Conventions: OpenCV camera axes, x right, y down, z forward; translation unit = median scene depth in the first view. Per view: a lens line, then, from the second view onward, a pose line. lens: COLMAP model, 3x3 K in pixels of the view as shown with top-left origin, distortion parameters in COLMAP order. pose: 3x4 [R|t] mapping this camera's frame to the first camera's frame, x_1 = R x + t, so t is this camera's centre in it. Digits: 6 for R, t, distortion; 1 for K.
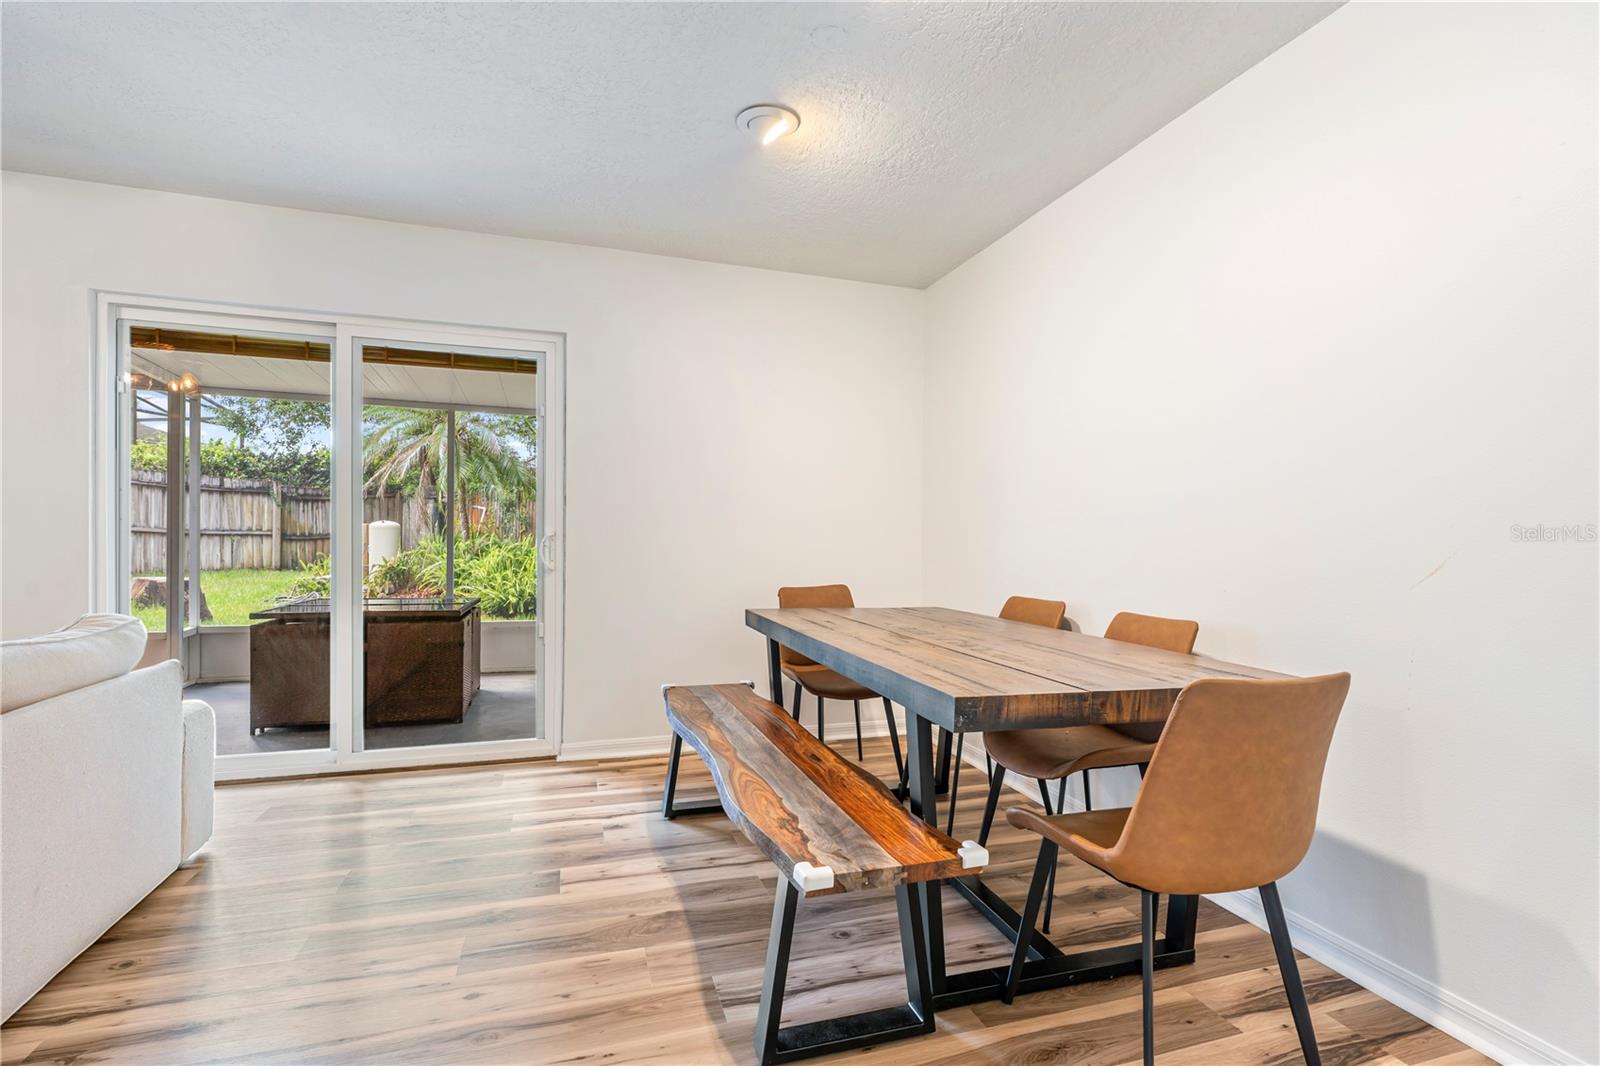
lens RADIAL K [[746.4, 0, 802.8], [0, 746.4, 539.9], [0, 0, 1]] dist [0.001163, 0.000167]
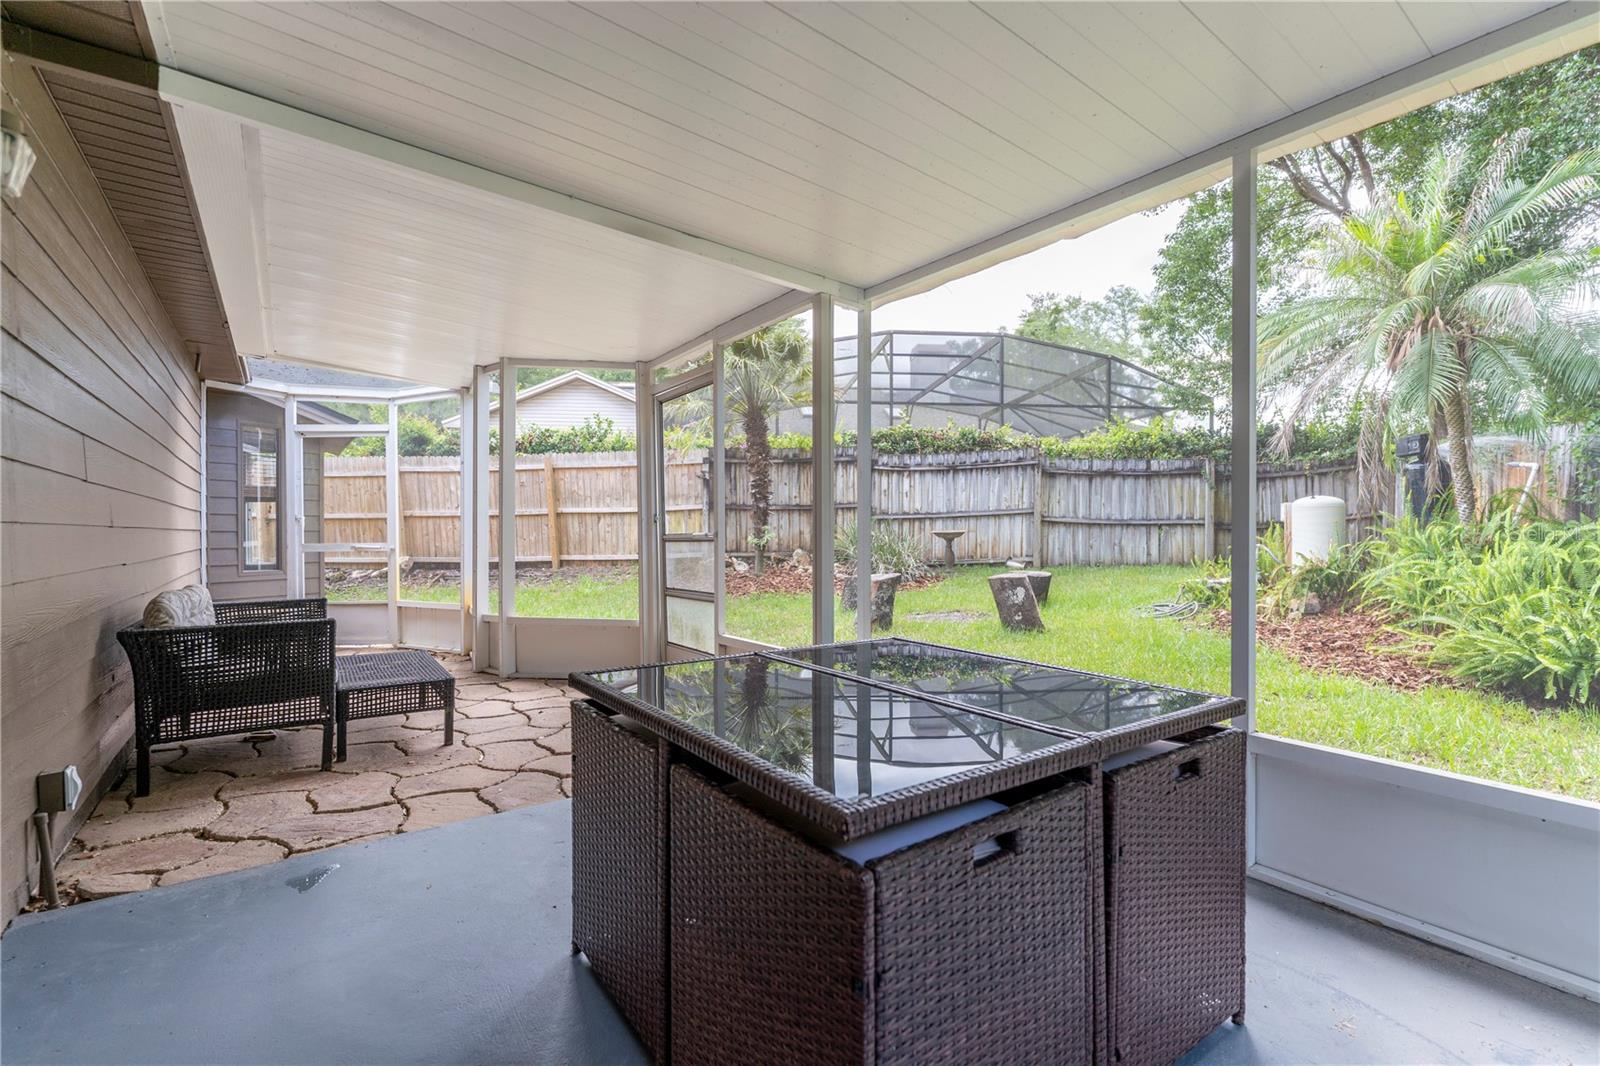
lens RADIAL K [[715.2, 0, 808.3], [0, 715.2, 532.9], [0, 0, 1]] dist [0.001503, 0.000358]
pose [[0.316607, -0.012572, -0.948474, -0.106301], [0.011979, 0.999885, -0.009254, 0.005790], [0.948481, -0.008432, 0.316721, 0.354330]]
